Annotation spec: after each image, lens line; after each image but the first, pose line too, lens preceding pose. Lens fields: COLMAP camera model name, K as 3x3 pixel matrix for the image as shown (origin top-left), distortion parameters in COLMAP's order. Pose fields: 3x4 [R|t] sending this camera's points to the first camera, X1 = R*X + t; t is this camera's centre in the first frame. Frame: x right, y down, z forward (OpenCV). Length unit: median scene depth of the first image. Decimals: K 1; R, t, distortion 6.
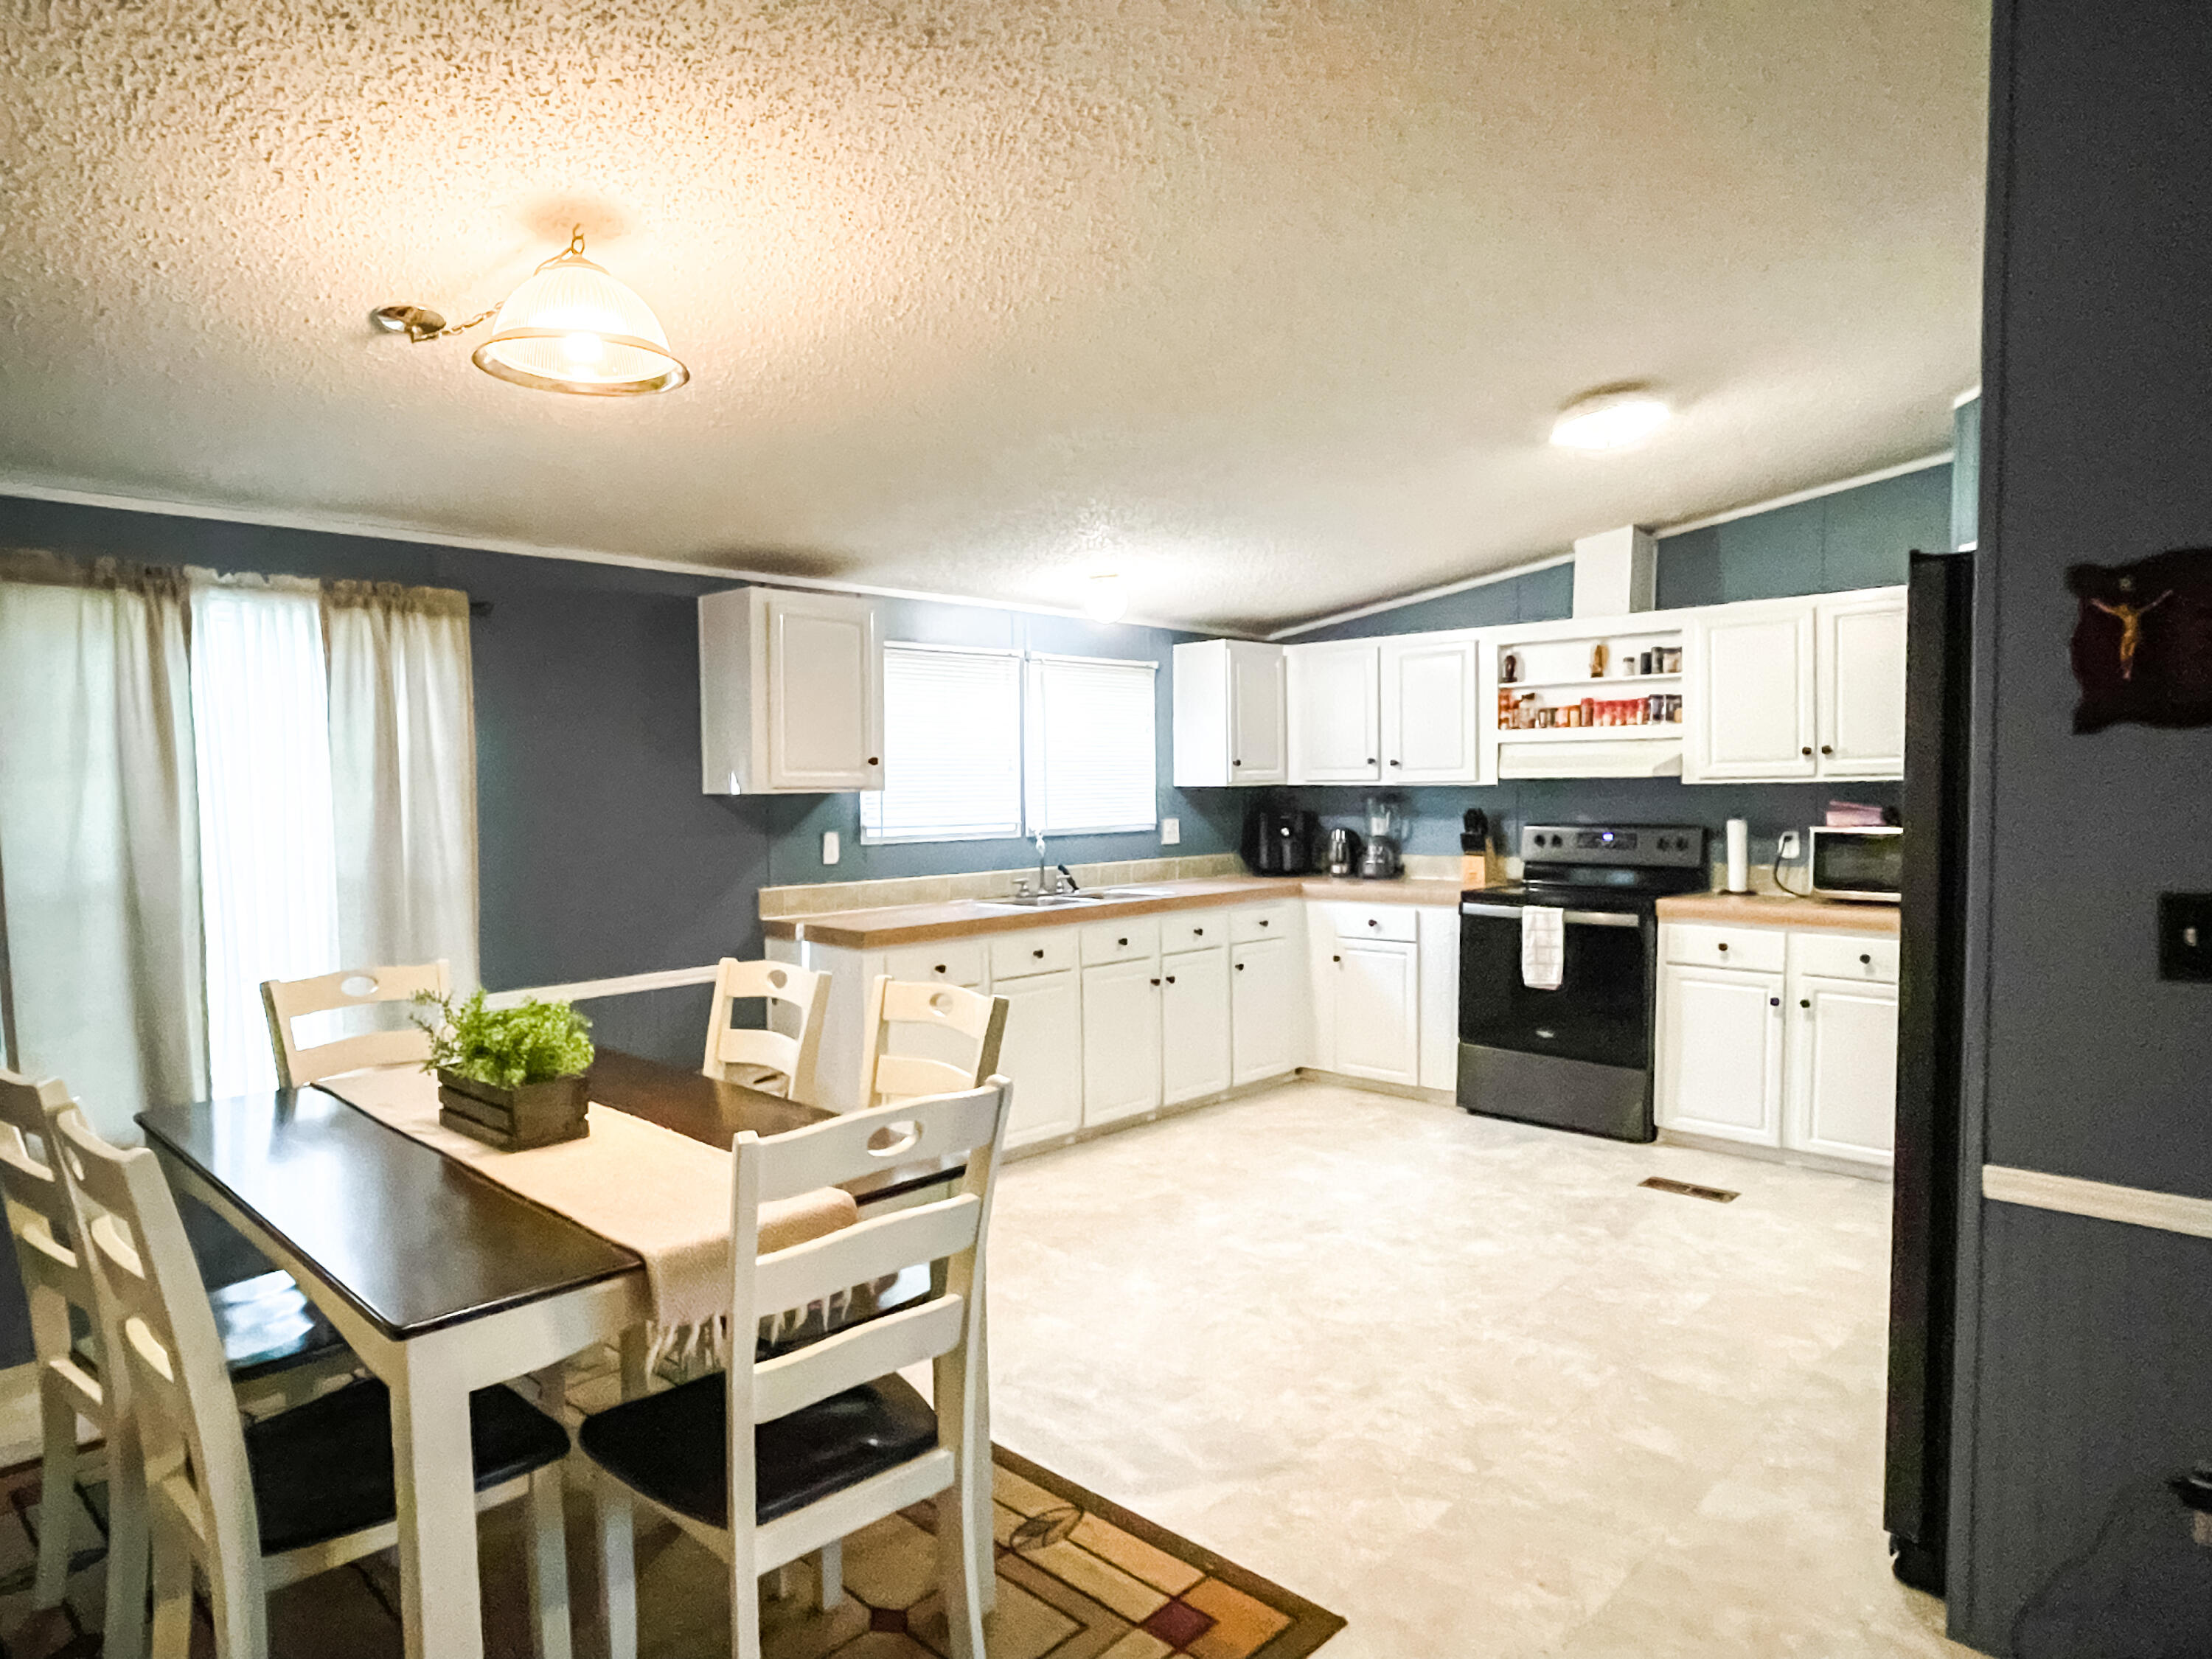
lens RADIAL K [[1307.2, 0, 1102.2], [0, 1307.2, 836.0], [0, 0, 1]] dist [-0.004079, 0.004237]
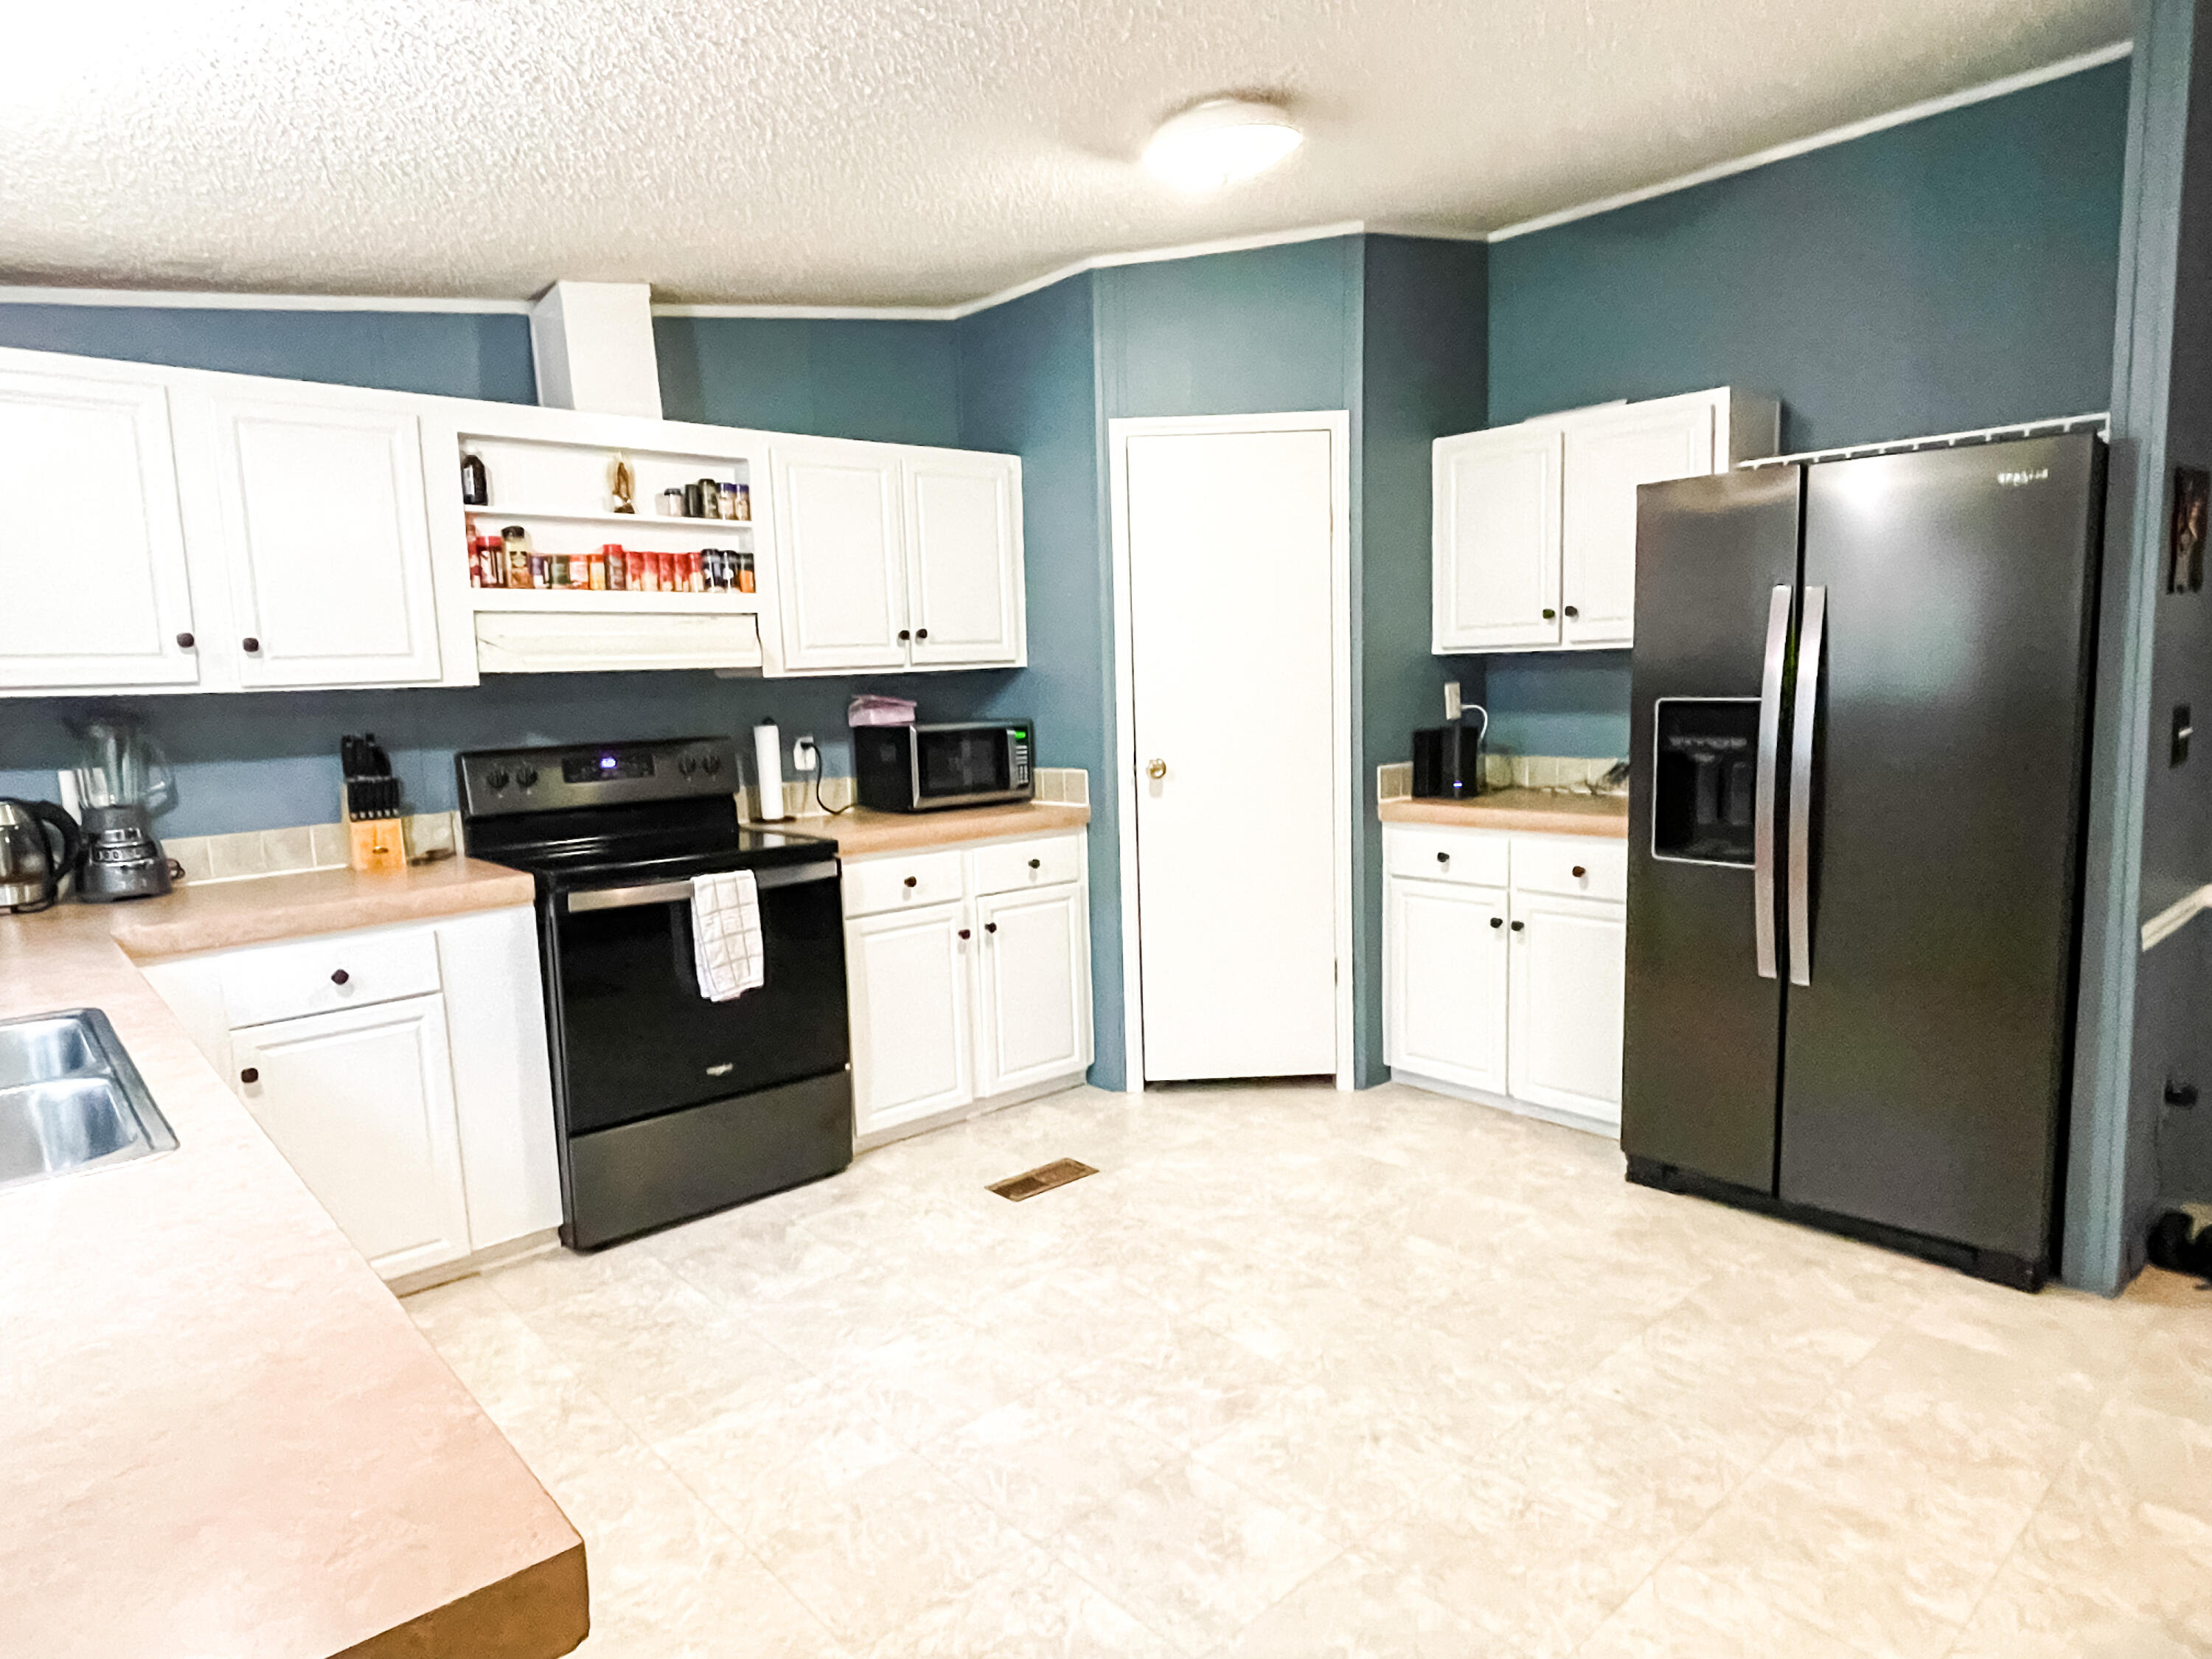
lens RADIAL K [[1307.2, 0, 1100.2], [0, 1307.2, 836.4], [0, 0, 1]] dist [-0.004079, 0.004237]
pose [[0.080597, -0.121156, 0.989356, -0.261346], [0.068907, 0.990888, 0.115730, -0.022976], [-0.994362, 0.058846, 0.088211, 0.736112]]
